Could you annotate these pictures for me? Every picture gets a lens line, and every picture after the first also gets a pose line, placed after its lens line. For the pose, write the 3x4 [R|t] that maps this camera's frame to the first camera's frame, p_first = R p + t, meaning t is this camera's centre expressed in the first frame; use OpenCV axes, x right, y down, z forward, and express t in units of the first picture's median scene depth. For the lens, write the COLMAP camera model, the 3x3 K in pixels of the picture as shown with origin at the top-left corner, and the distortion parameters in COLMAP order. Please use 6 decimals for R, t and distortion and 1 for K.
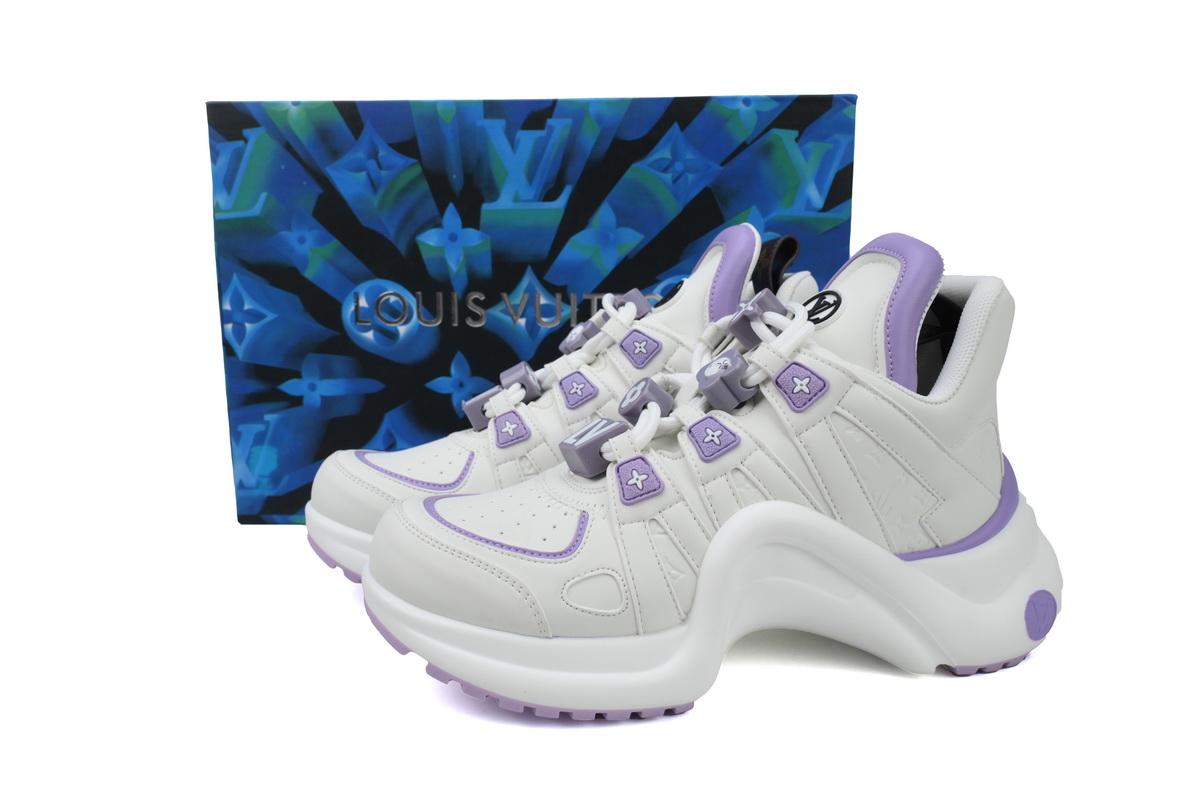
lens RADIAL K [[933.0, 0, 600.0], [0, 933.0, 400.0], [0, 0, 1]] dist [0.003079, 0.000152]
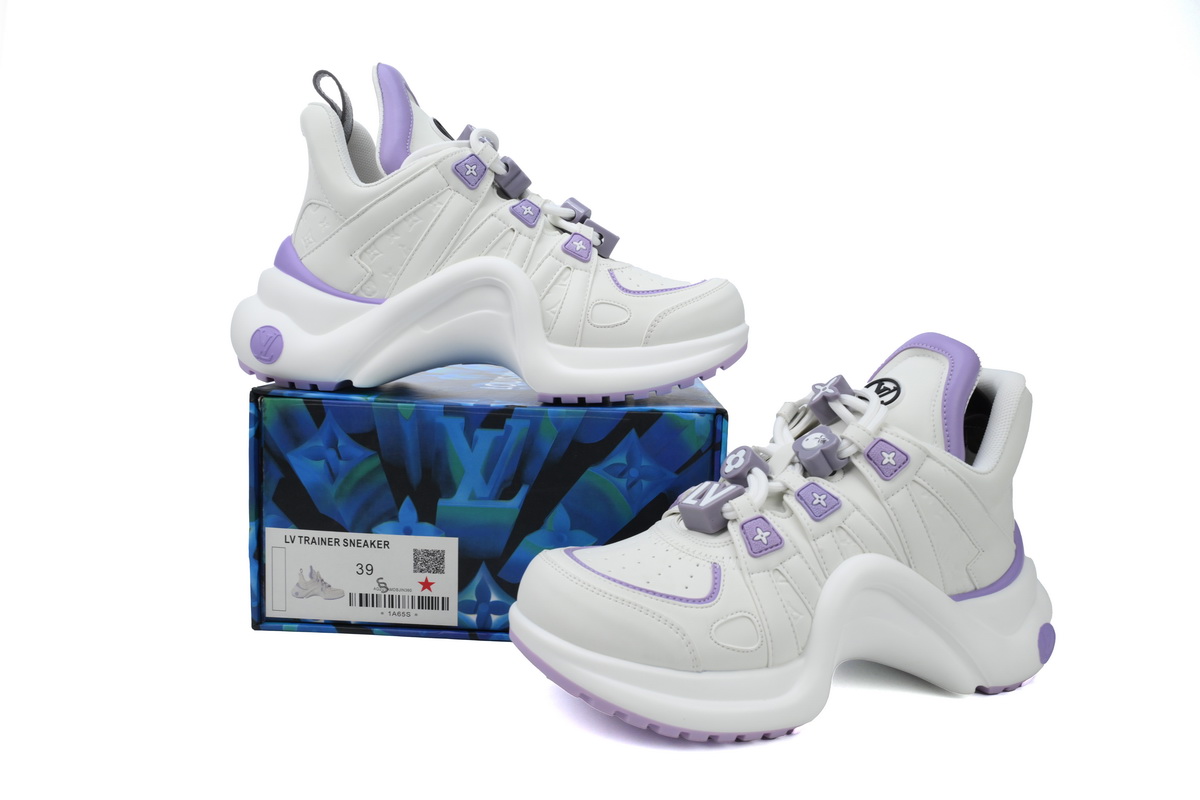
lens RADIAL K [[933.0, 0, 600.0], [0, 933.0, 400.0], [0, 0, 1]] dist [0.003079, 0.000152]
pose [[0.980630, 0.027481, 0.193932, -0.396649], [-0.020069, 0.998995, -0.040083, -0.035724], [-0.194838, 0.035414, 0.980196, -0.131670]]
